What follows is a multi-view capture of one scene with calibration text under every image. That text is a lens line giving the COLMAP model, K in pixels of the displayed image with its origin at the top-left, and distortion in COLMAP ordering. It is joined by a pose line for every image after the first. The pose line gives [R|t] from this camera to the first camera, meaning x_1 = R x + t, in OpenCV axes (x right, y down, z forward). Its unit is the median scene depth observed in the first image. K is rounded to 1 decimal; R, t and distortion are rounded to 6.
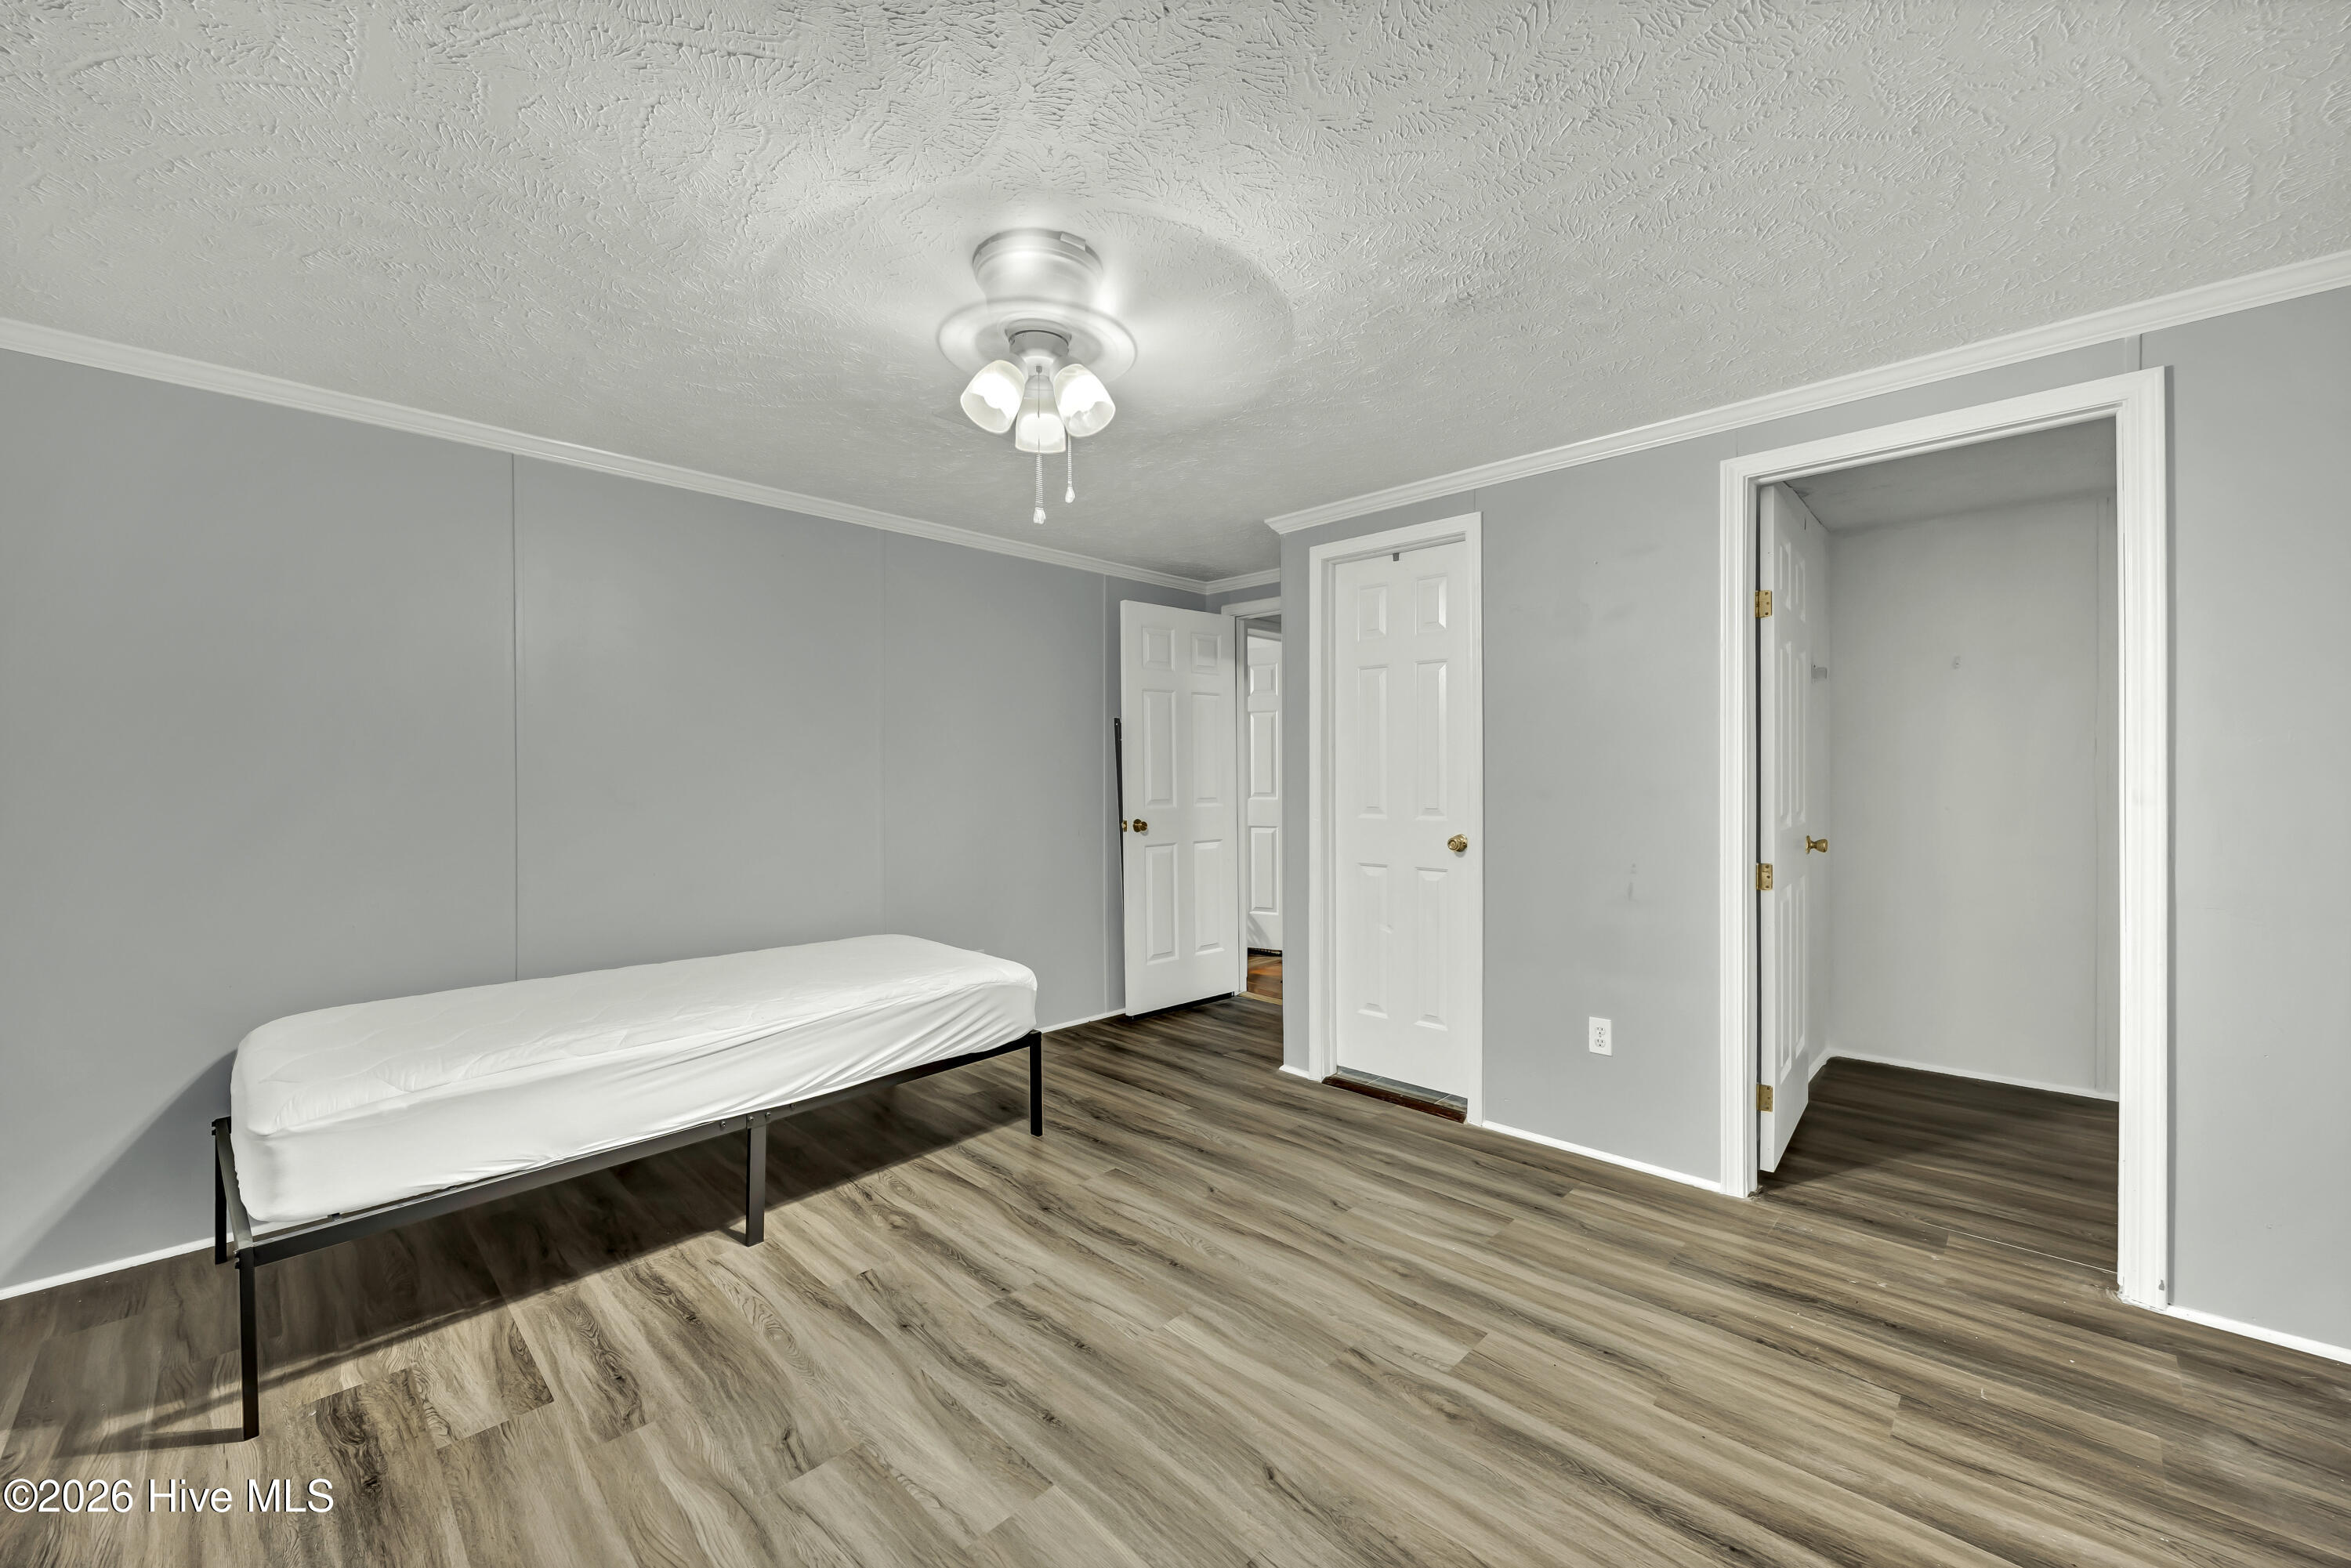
lens RADIAL K [[919.3, 0, 1177.4], [0, 919.3, 773.2], [0, 0, 1]] dist [-0.007469, 0.002414]
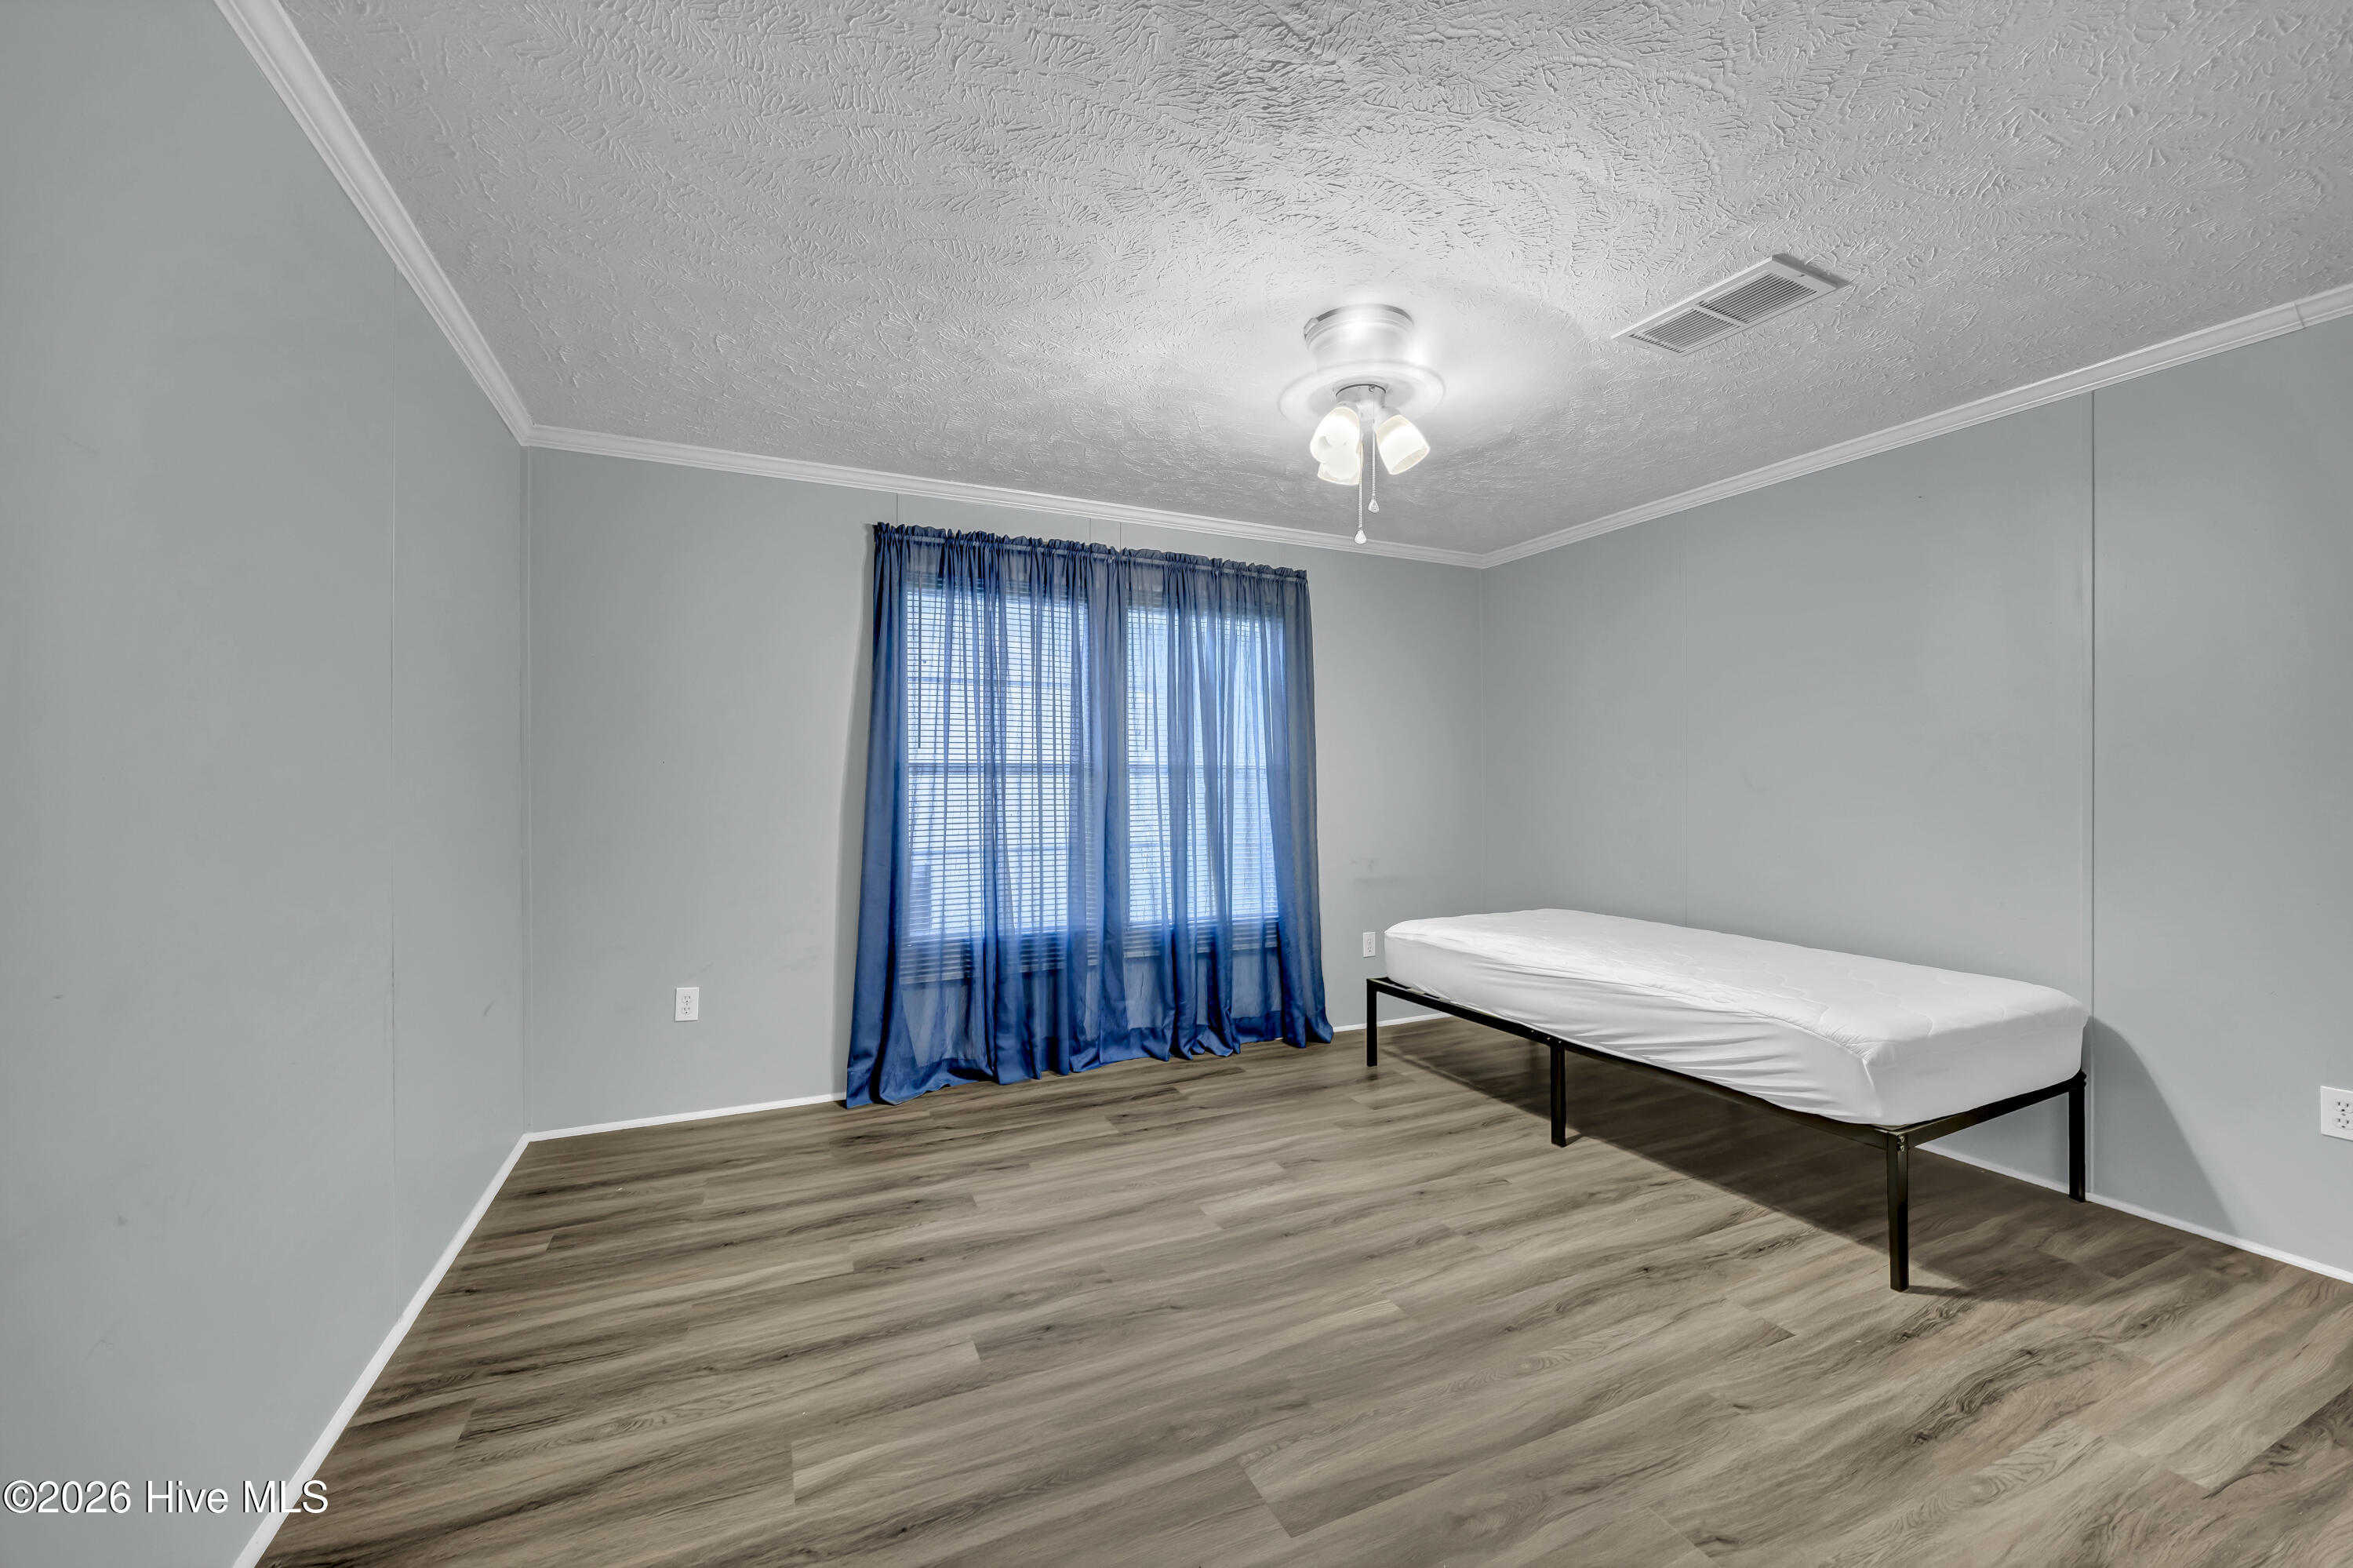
lens RADIAL K [[920.2, 0, 1198.3], [0, 920.2, 790.9], [0, 0, 1]] dist [-0.007469, 0.002414]
pose [[-0.352817, 0.011897, -0.935617, 0.937591], [0.003840, 0.999929, 0.011267, 0.030360], [0.935685, 0.000382, -0.352838, 1.094323]]
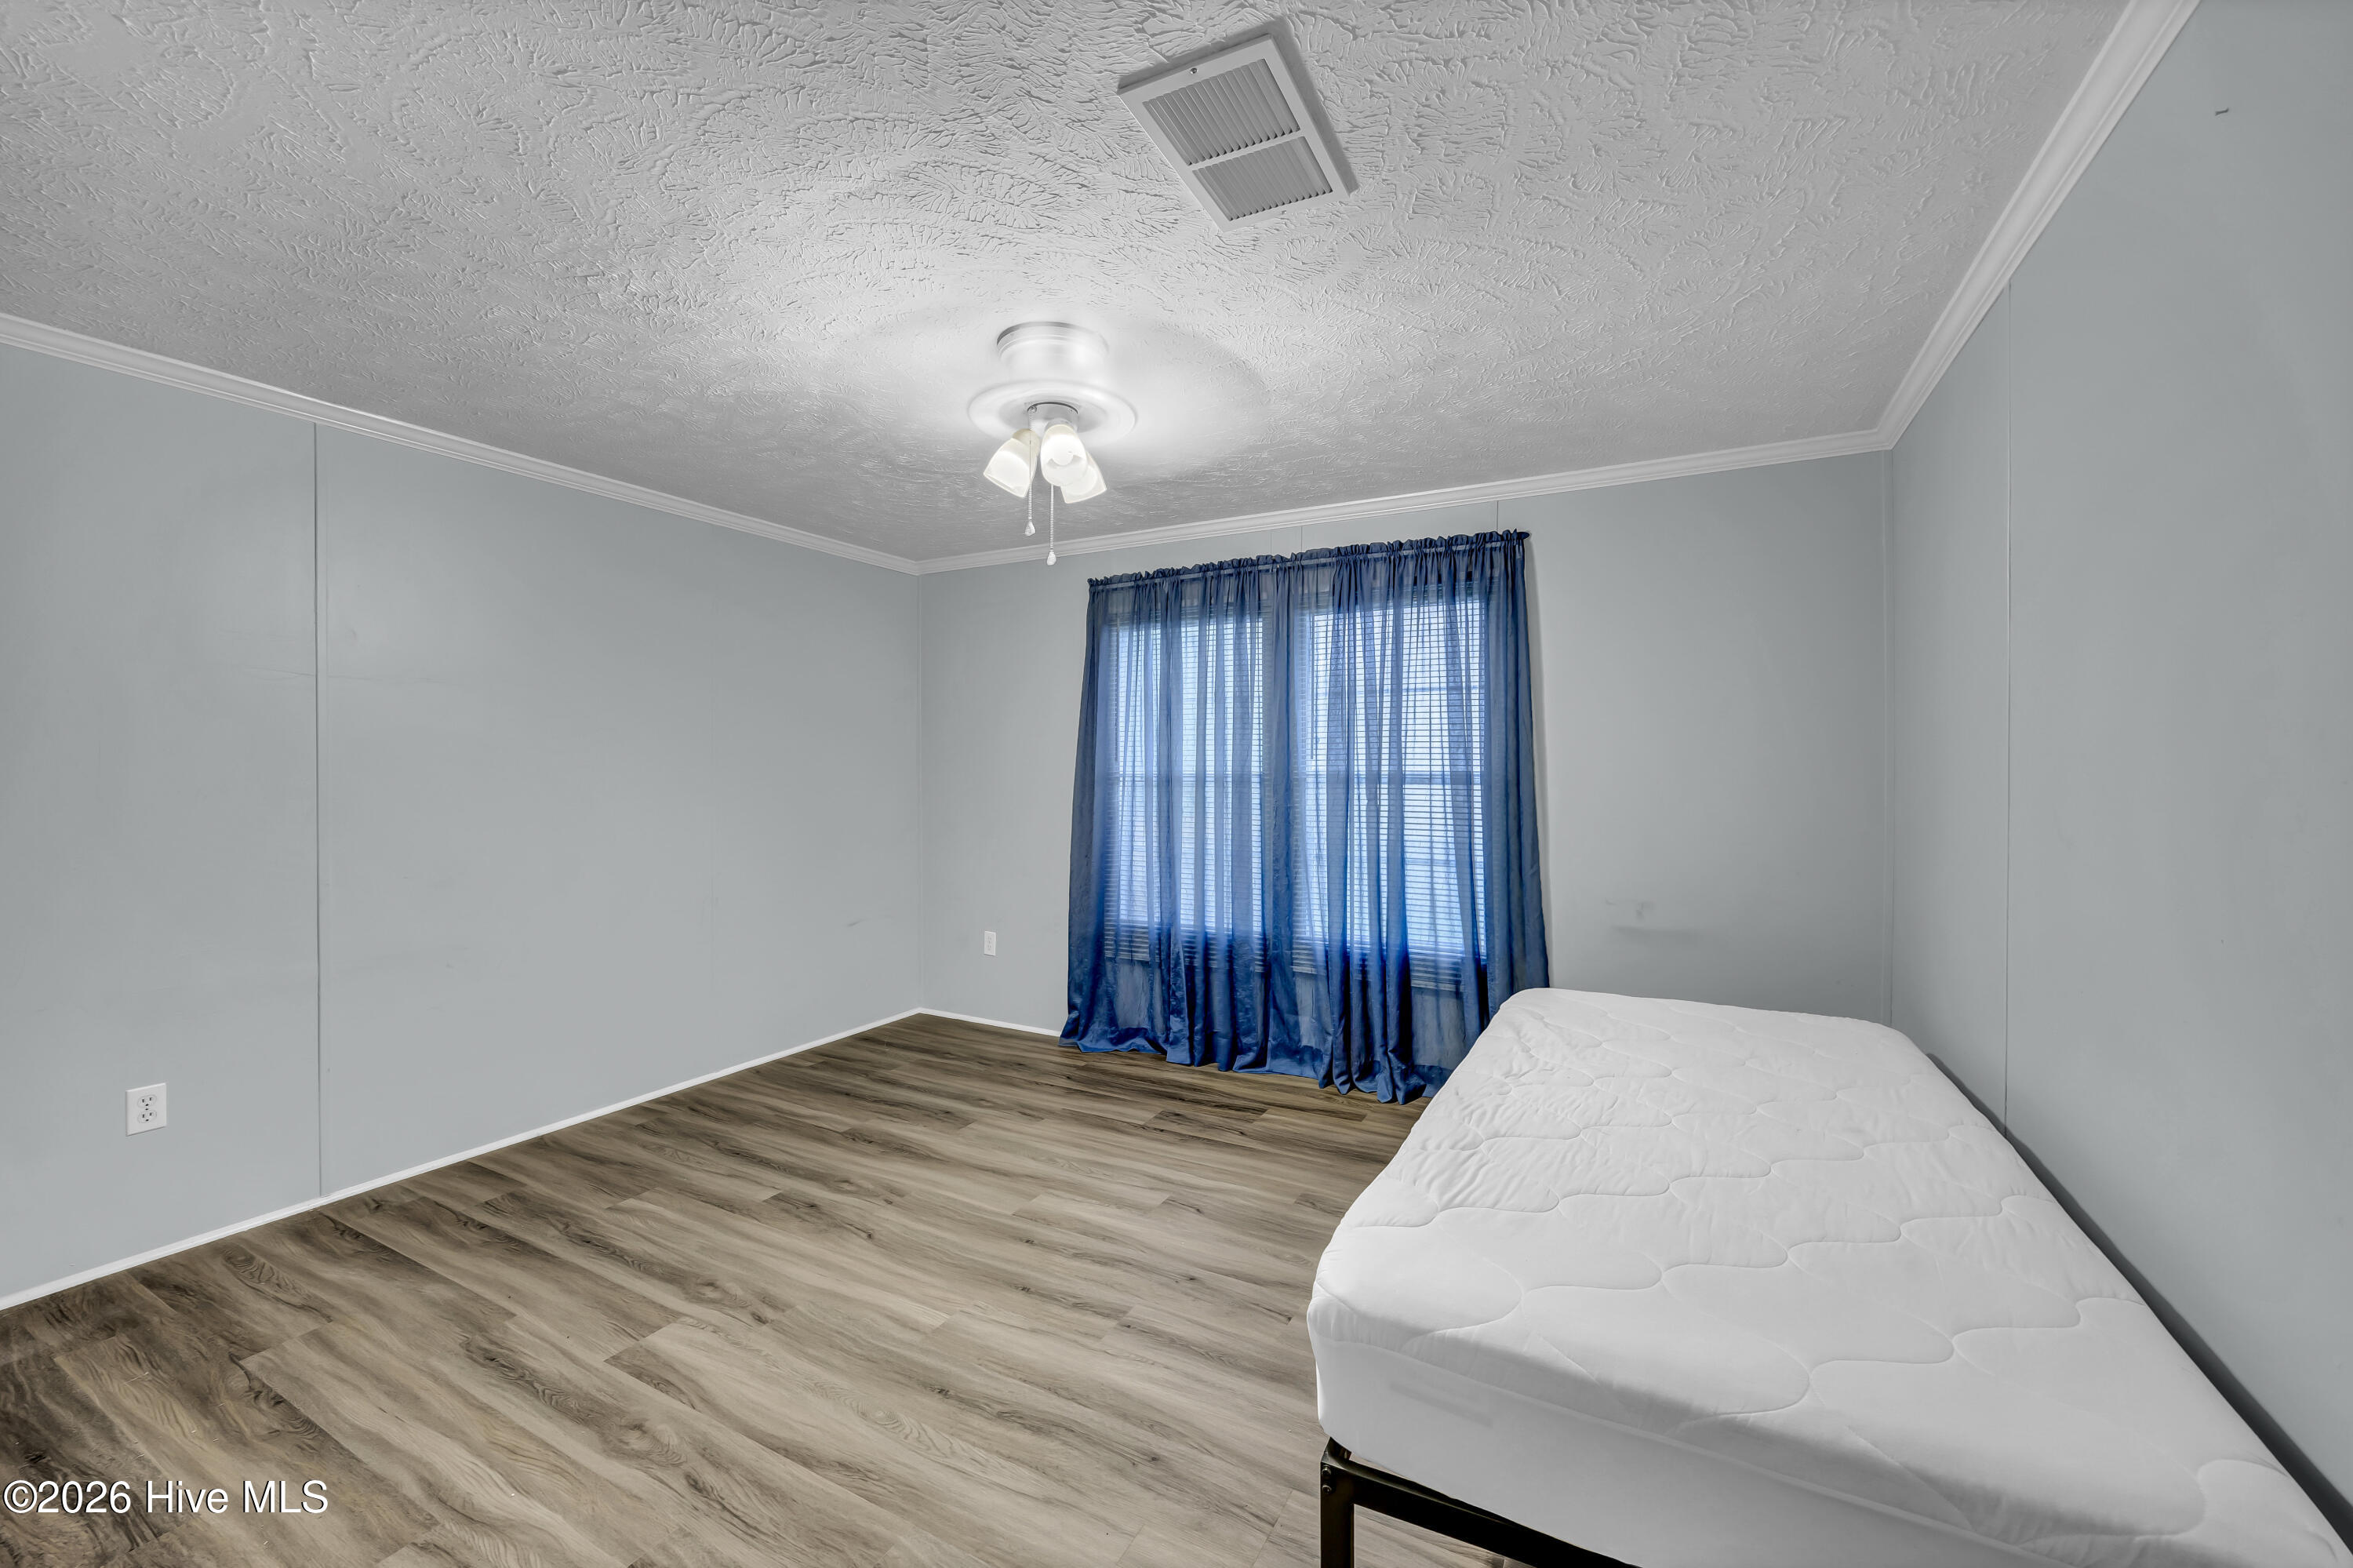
lens RADIAL K [[920.2, 0, 1183.4], [0, 920.2, 772.9], [0, 0, 1]] dist [-0.007469, 0.002414]
pose [[-0.960399, 0.004381, -0.278593, 0.016540], [0.003297, 0.999985, 0.004362, -0.010526], [0.278608, 0.003271, -0.960399, 1.943457]]
